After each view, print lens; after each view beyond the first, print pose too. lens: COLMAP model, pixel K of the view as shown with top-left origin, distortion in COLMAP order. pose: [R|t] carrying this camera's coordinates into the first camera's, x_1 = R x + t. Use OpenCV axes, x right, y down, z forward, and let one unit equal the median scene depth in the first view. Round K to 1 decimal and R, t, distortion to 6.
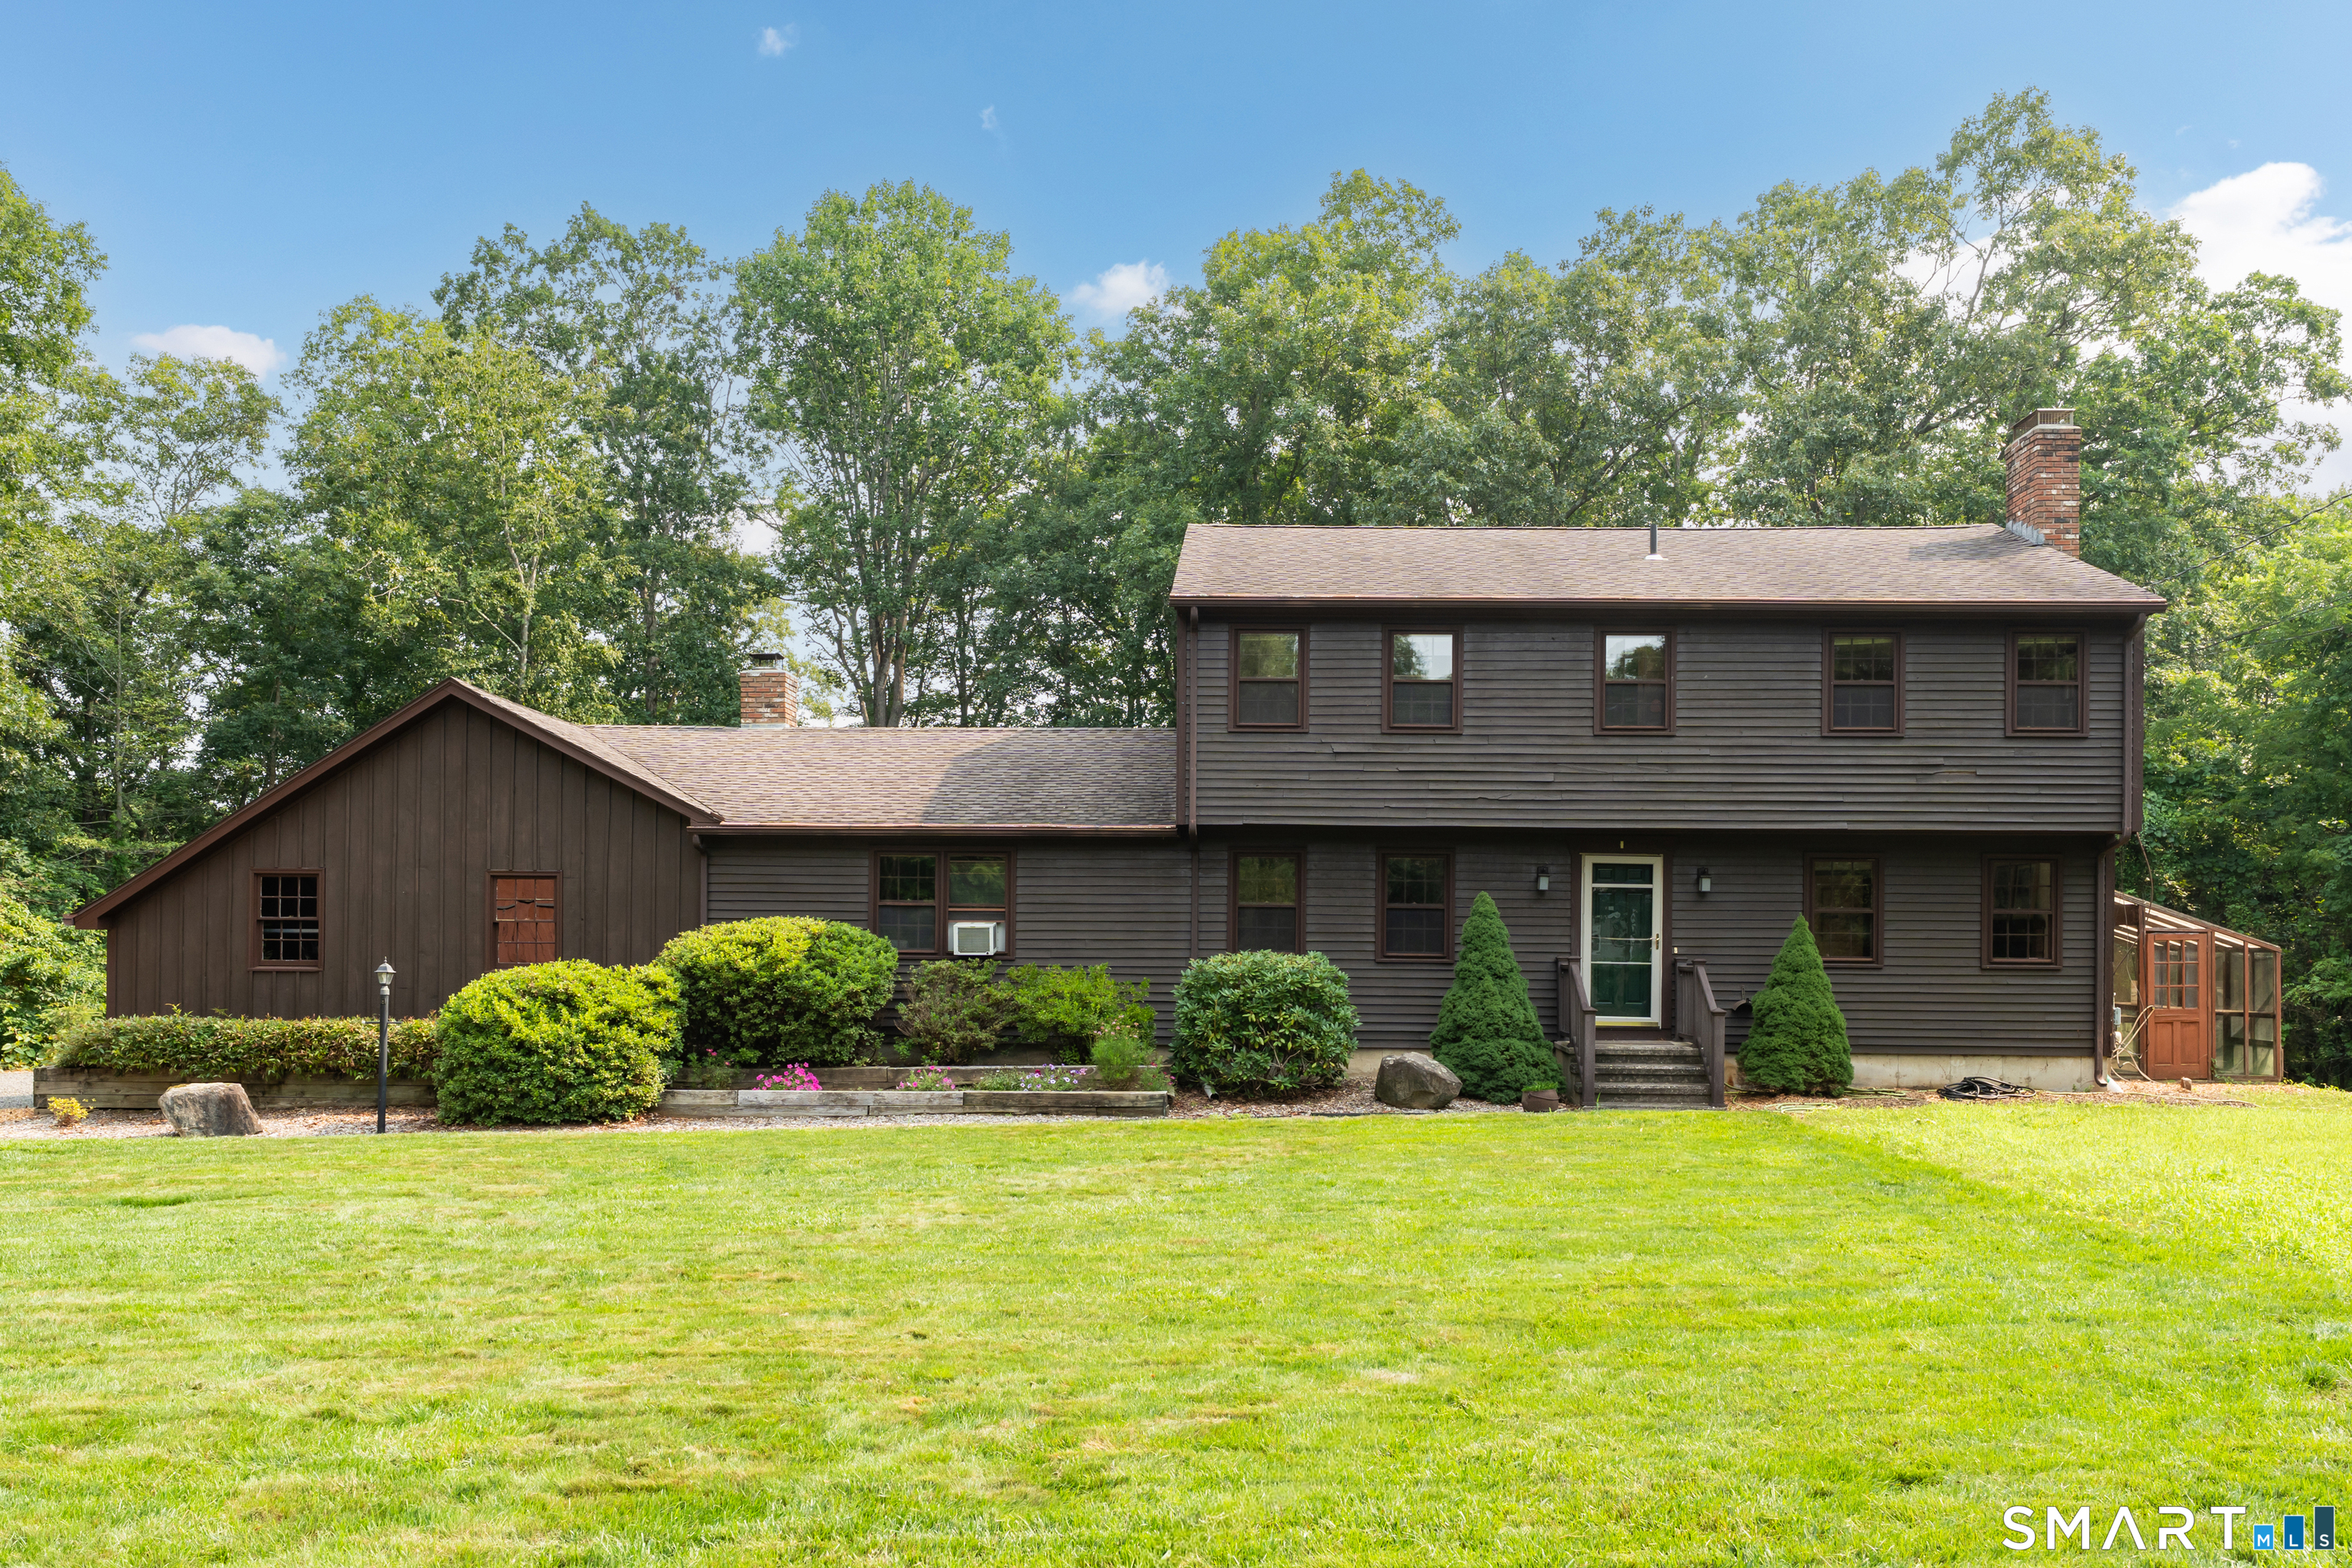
lens RADIAL K [[1697.1, 0, 1186.6], [0, 1697.1, 933.4], [0, 0, 1]] dist [0.011614, -0.001621]
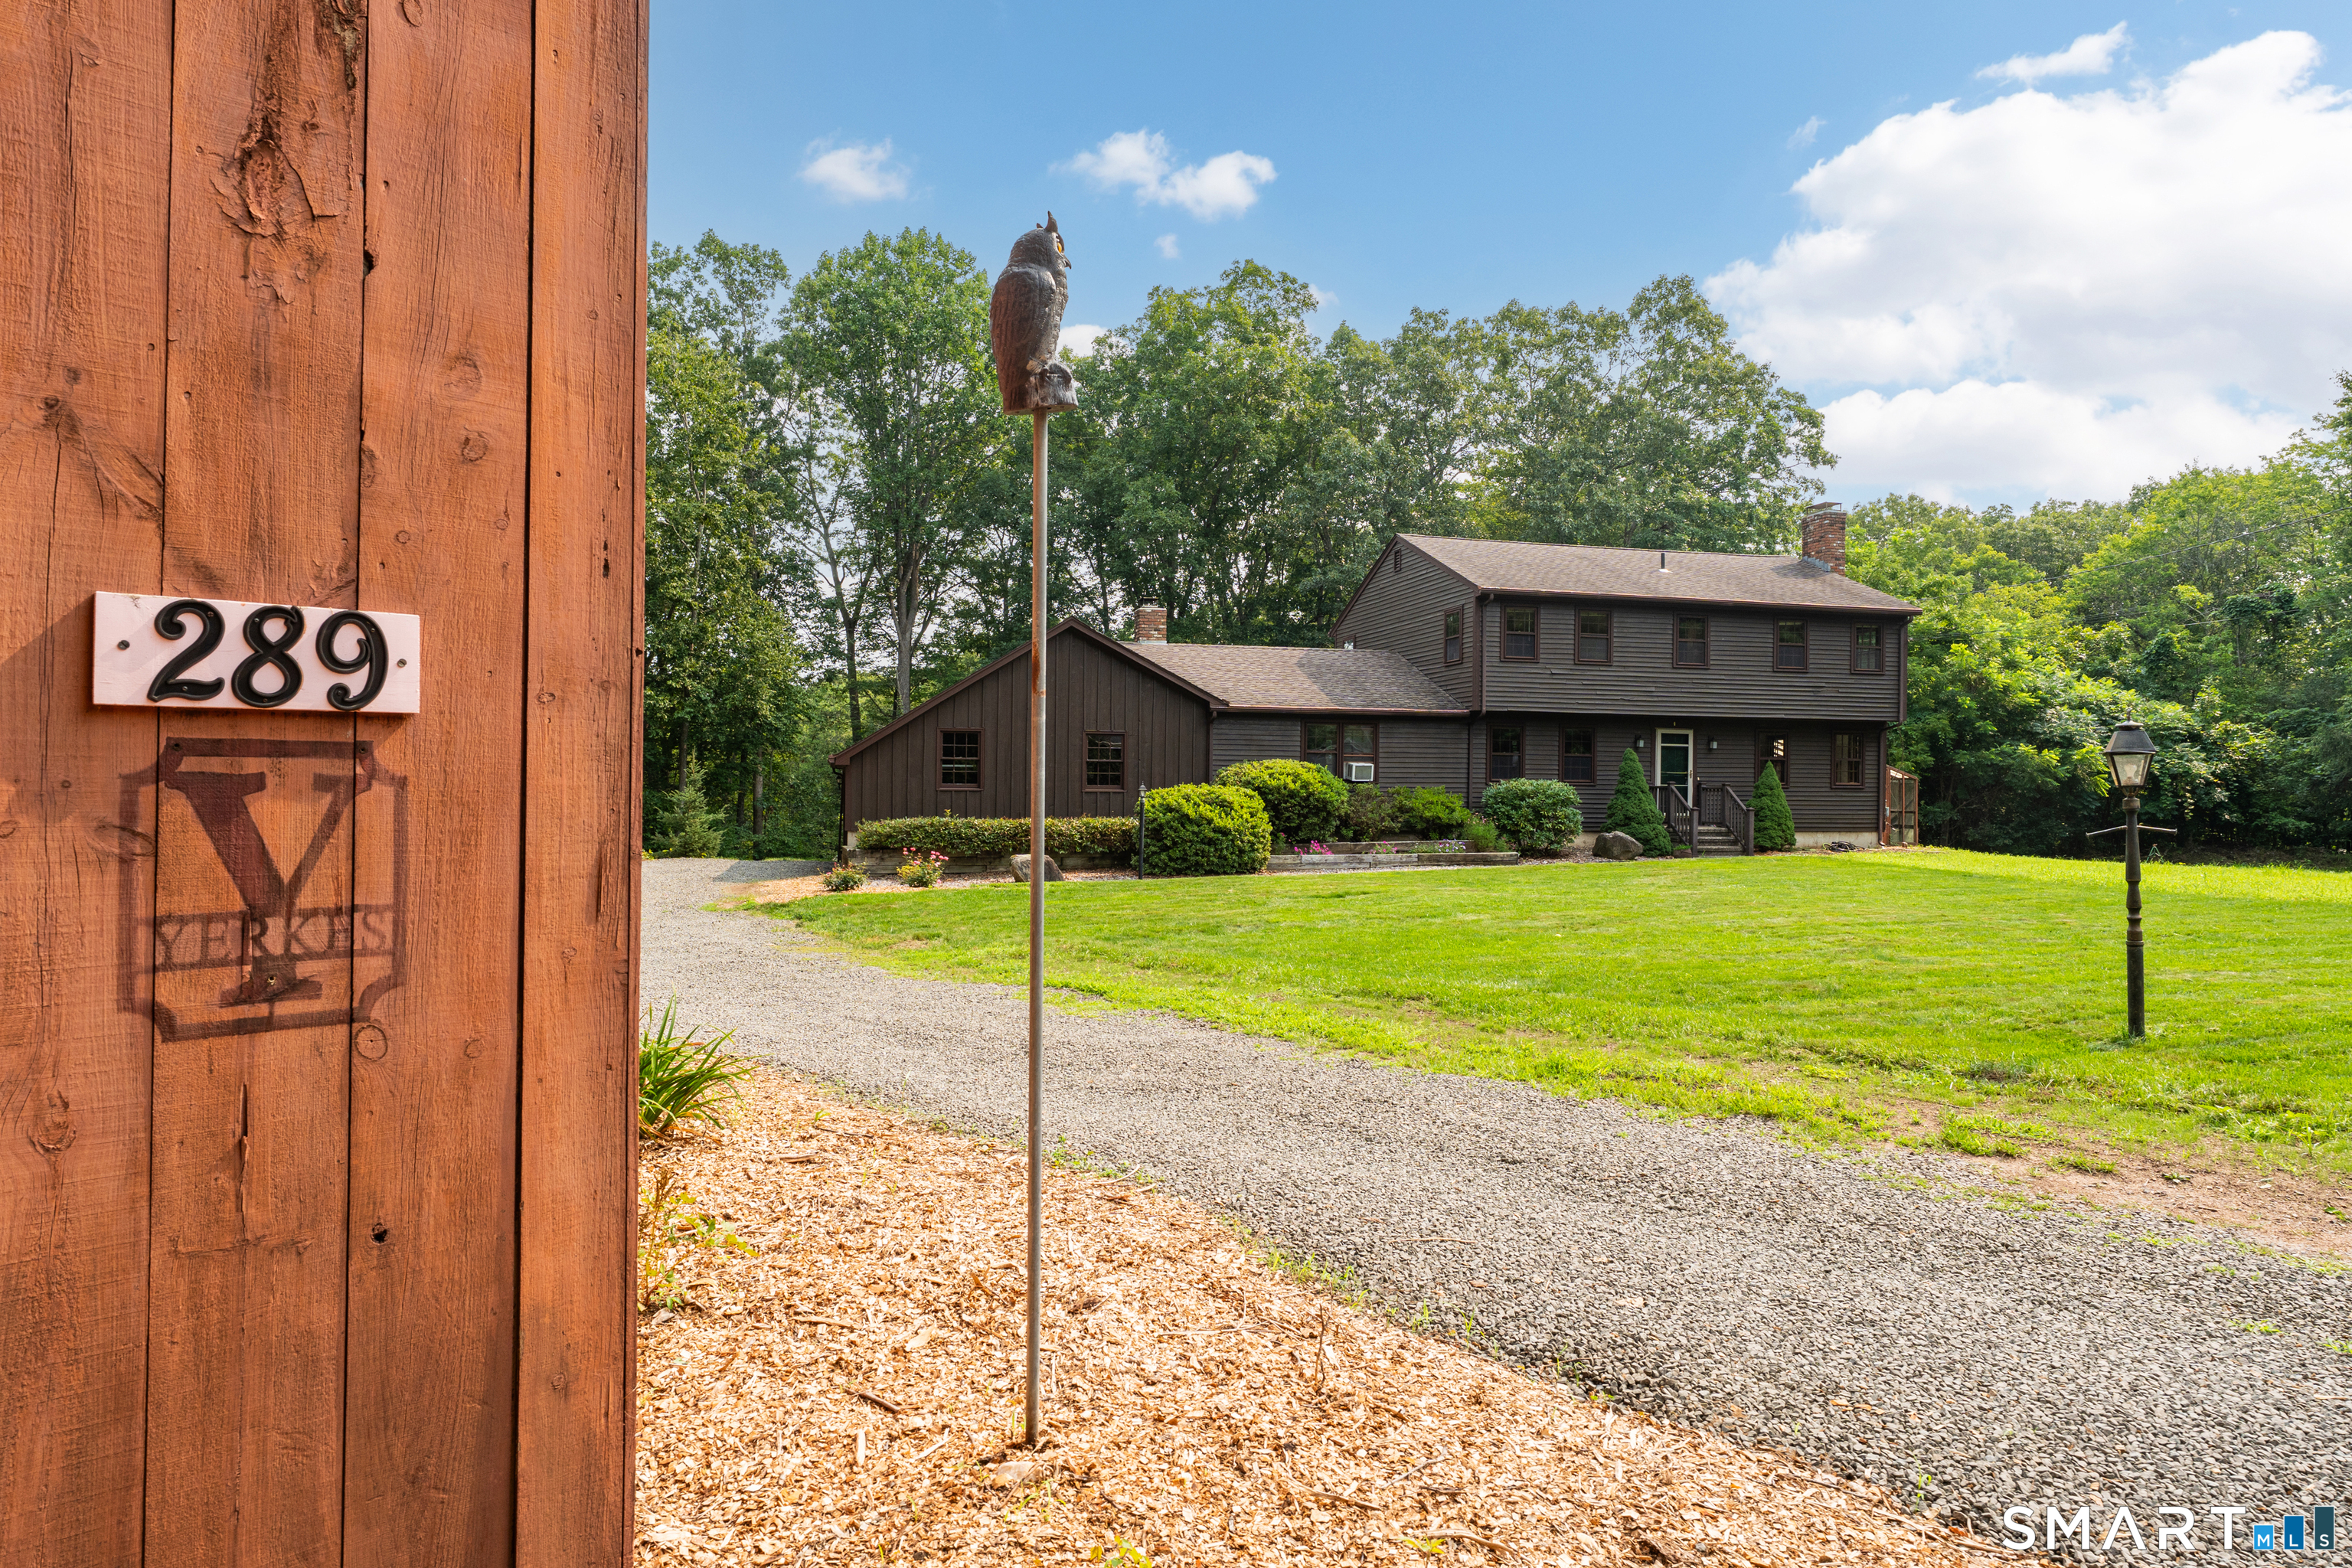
lens RADIAL K [[1326.8, 0, 1174.8], [0, 1326.8, 777.8], [0, 0, 1]] dist [-0.006516, -0.000713]
pose [[0.965430, 0.001527, 0.260658, -0.685547], [-0.003969, 0.999953, 0.008844, -0.002245], [-0.260632, -0.009572, 0.965391, -0.304381]]
